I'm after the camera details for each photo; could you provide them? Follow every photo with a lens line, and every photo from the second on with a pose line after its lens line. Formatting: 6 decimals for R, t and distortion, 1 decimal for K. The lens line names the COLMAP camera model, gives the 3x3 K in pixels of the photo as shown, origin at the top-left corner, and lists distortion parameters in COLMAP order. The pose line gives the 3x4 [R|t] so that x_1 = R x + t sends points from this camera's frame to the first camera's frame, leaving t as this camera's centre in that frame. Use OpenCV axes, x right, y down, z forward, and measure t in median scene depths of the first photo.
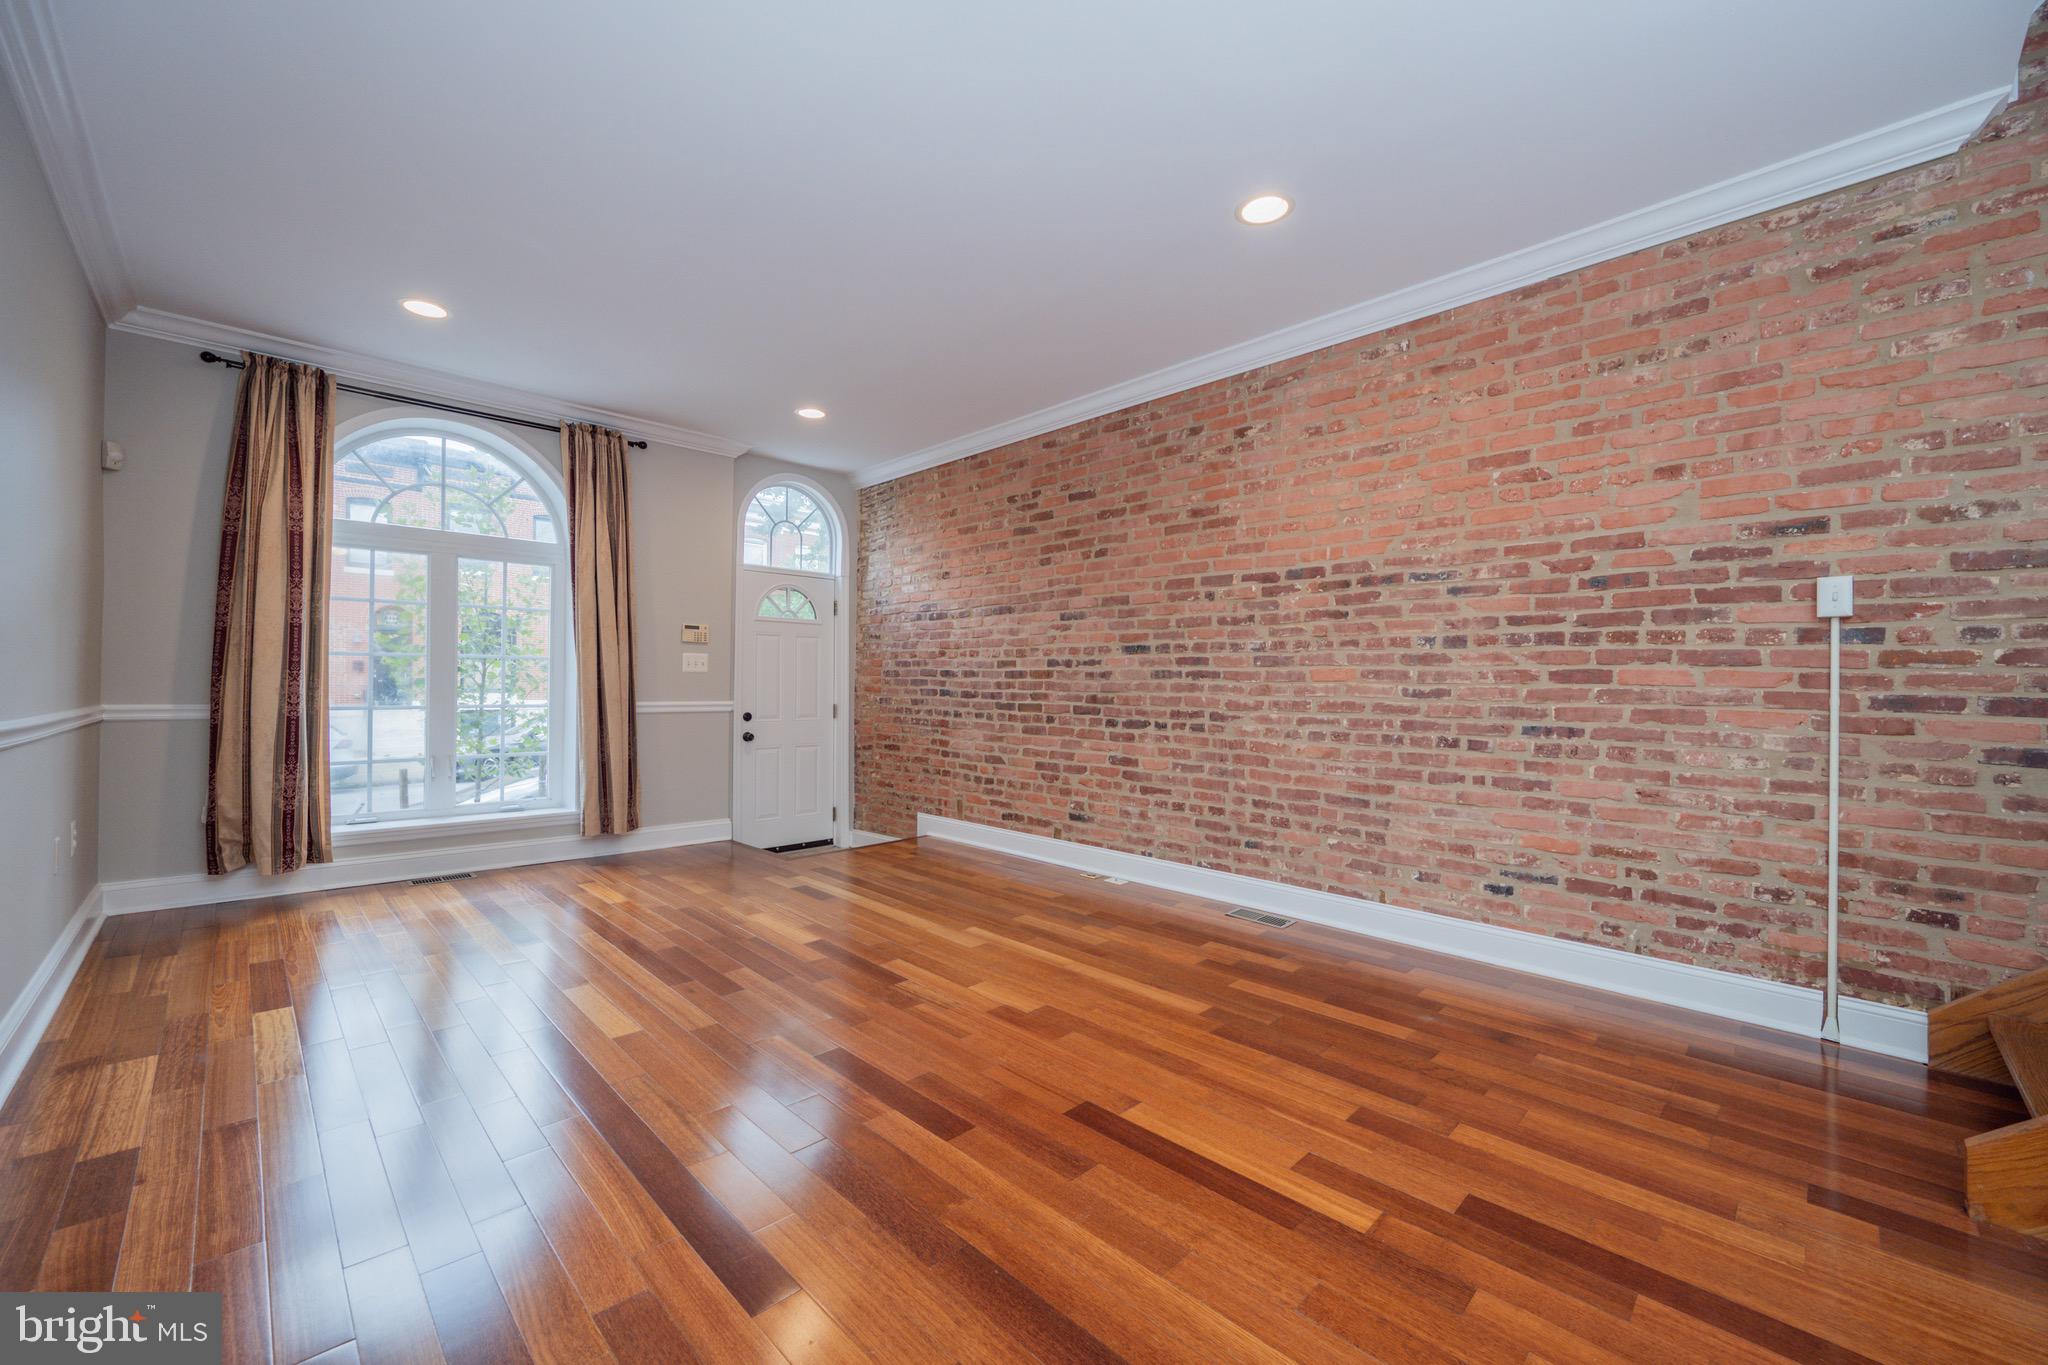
lens RADIAL K [[813.6, 0, 1036.3], [0, 813.6, 679.5], [0, 0, 1]] dist [-0.000098, -0.000192]
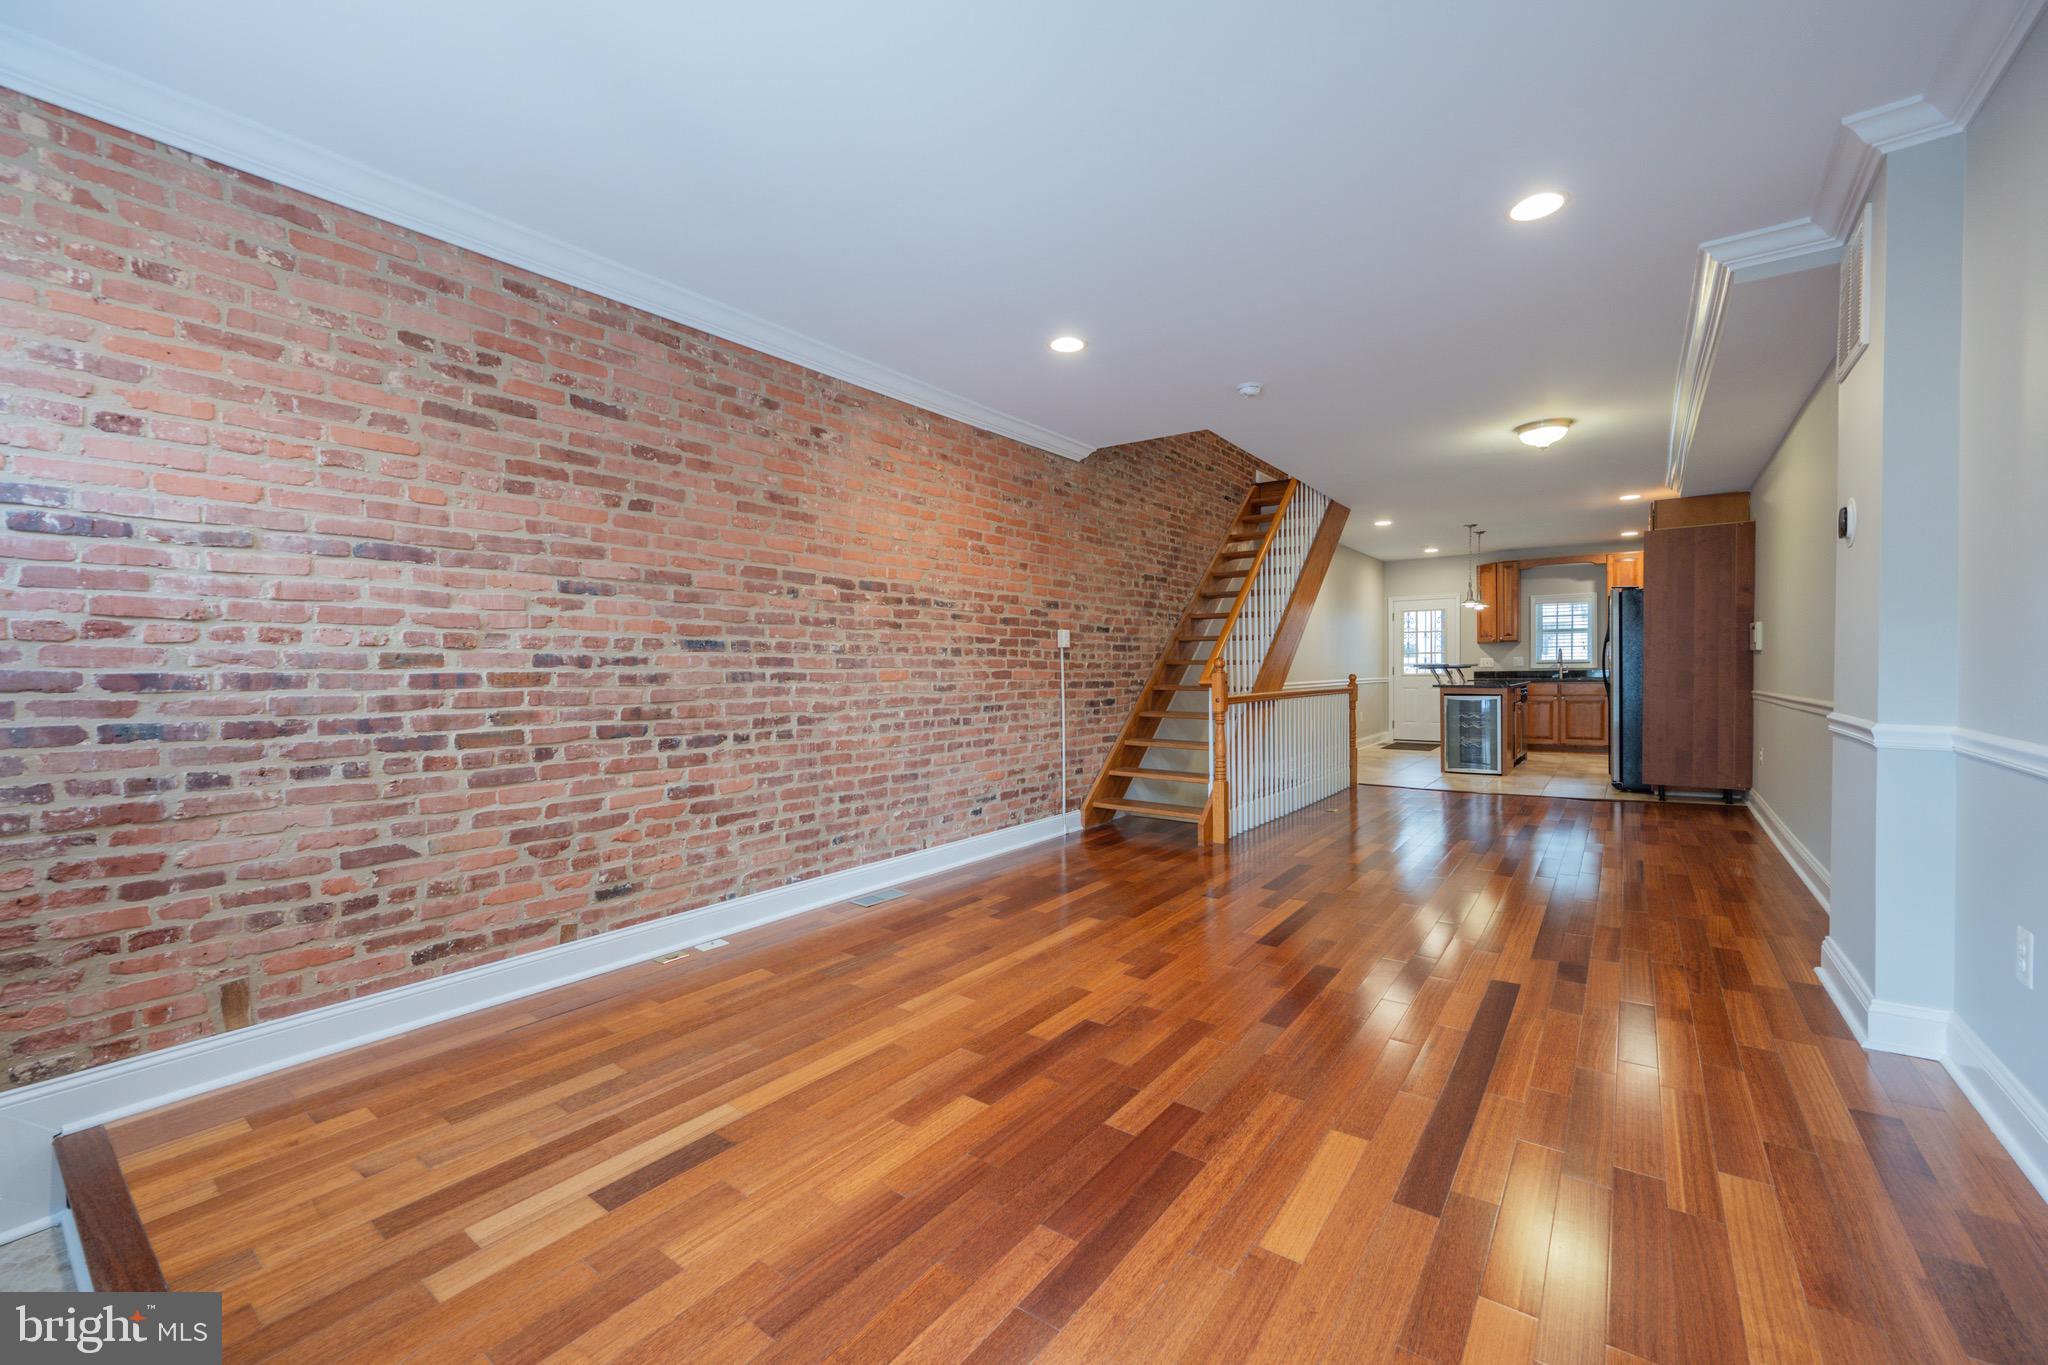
lens RADIAL K [[813.6, 0, 1033.8], [0, 813.6, 683.2], [0, 0, 1]] dist [-0.000098, -0.000192]
pose [[-0.153330, -0.024976, 0.987859, -0.811264], [0.002120, 0.999670, 0.025604, -0.023360], [-0.988173, 0.006020, -0.153226, 0.934908]]
